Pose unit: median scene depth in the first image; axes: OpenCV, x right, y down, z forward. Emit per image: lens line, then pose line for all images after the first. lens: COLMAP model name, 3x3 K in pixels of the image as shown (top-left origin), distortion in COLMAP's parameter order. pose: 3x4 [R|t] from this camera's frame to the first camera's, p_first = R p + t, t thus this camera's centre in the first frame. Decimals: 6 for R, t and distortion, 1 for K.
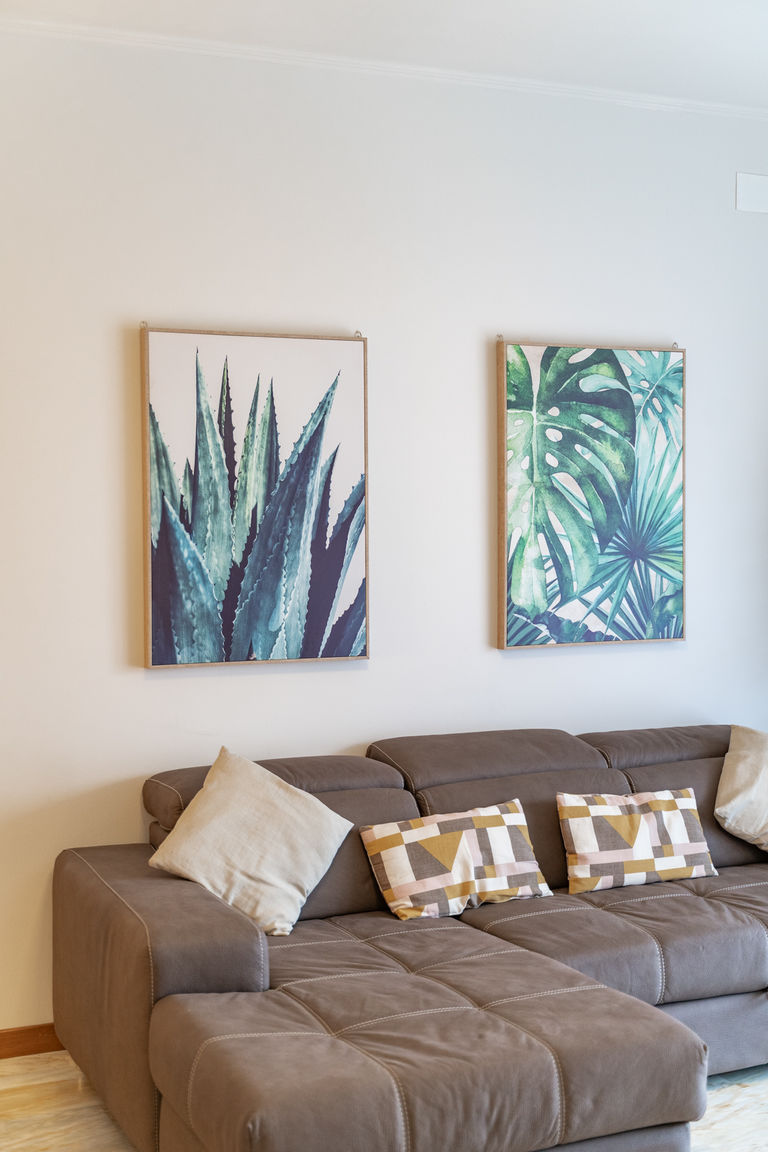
lens RADIAL K [[1629.6, 0, 384.0], [0, 1629.6, 576.0], [0, 0, 1]] dist [-0.022273, -0.006137]
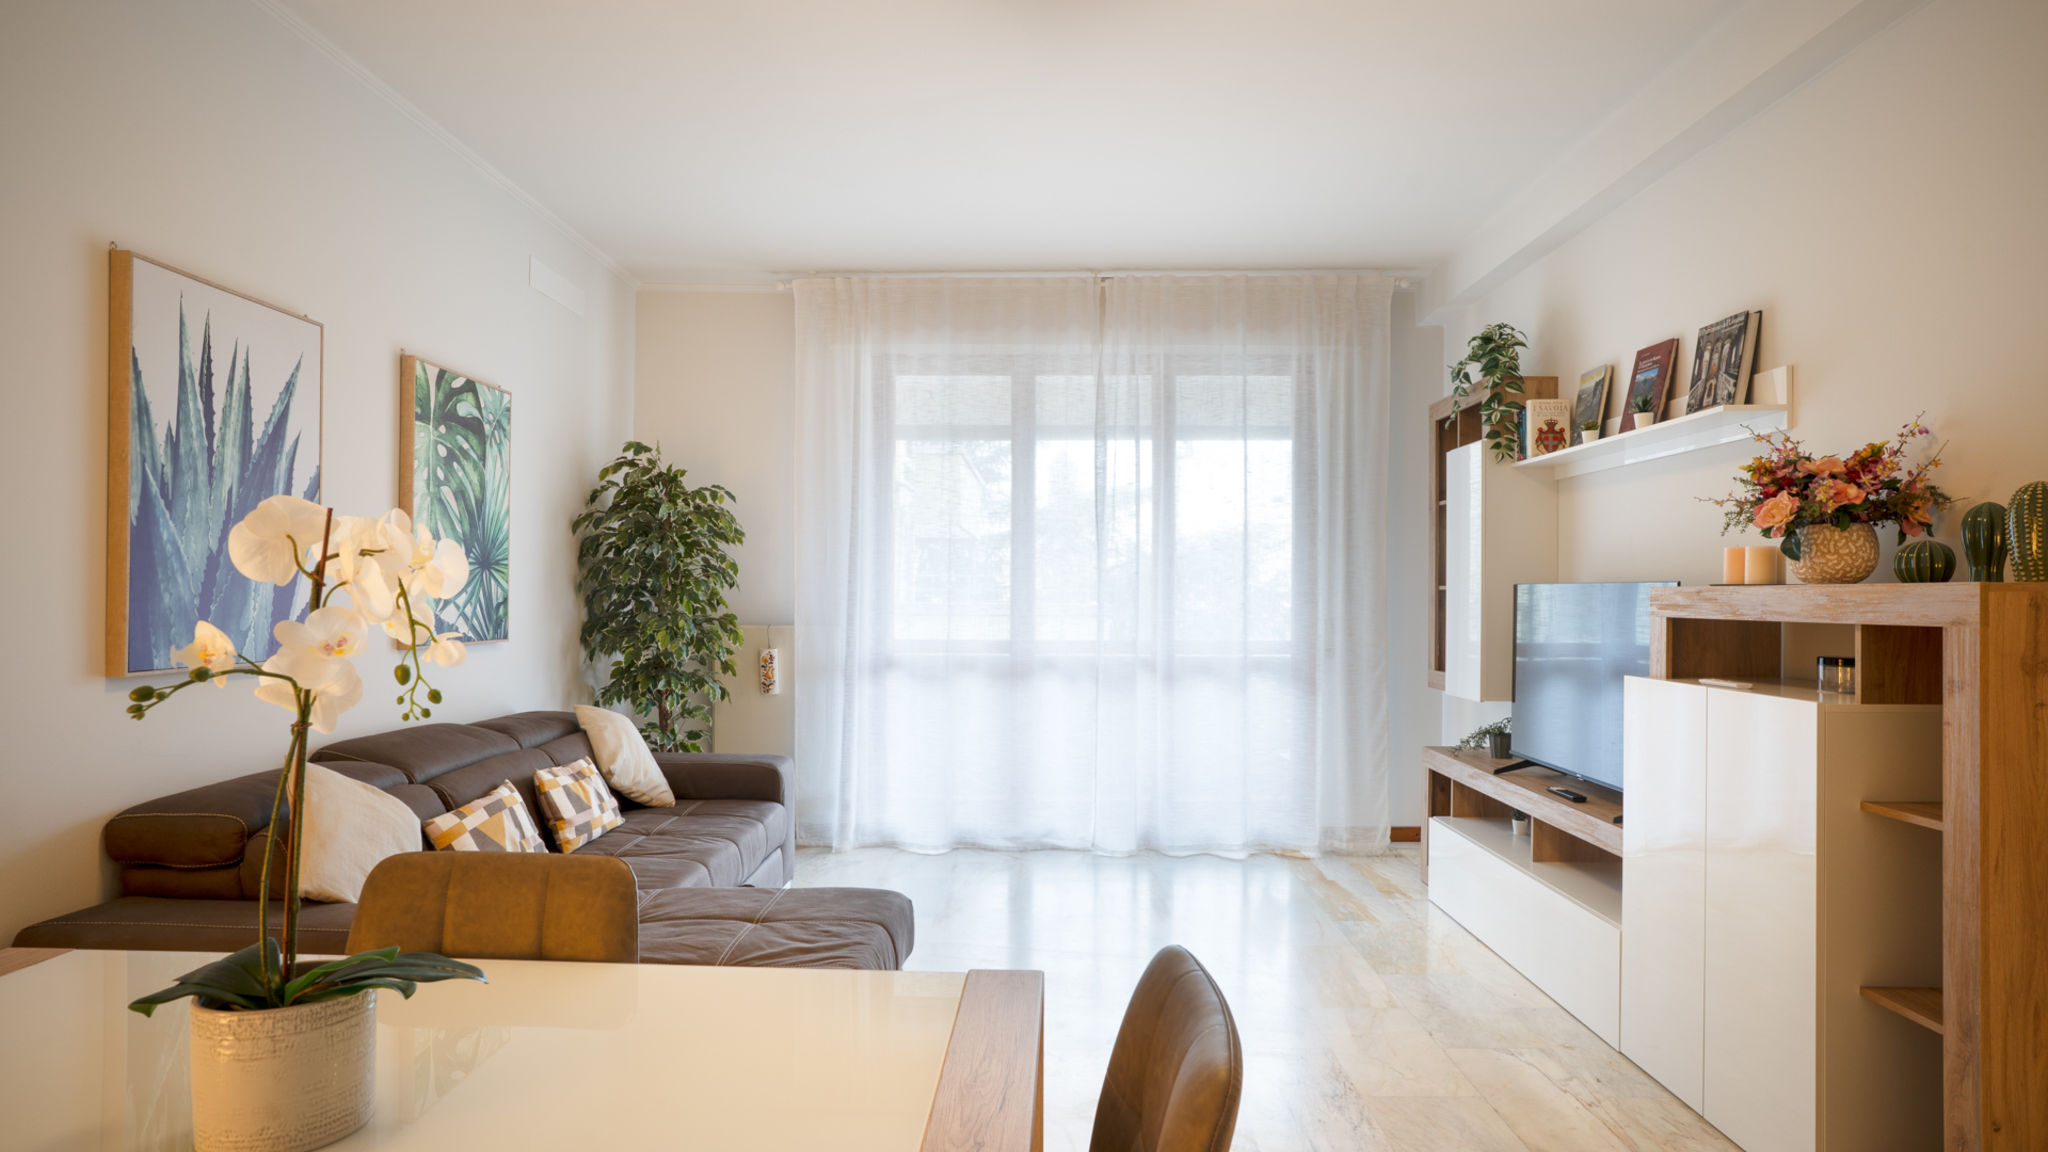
lens RADIAL K [[1145.2, 0, 1024.0], [0, 1145.2, 576.0], [0, 0, 1]] dist [0.002975, 0.000819]
pose [[0.448981, 0.016984, 0.893380, -0.441878], [0.042288, 0.998295, -0.040232, 0.048090], [-0.892540, 0.055843, 0.447497, 0.350511]]
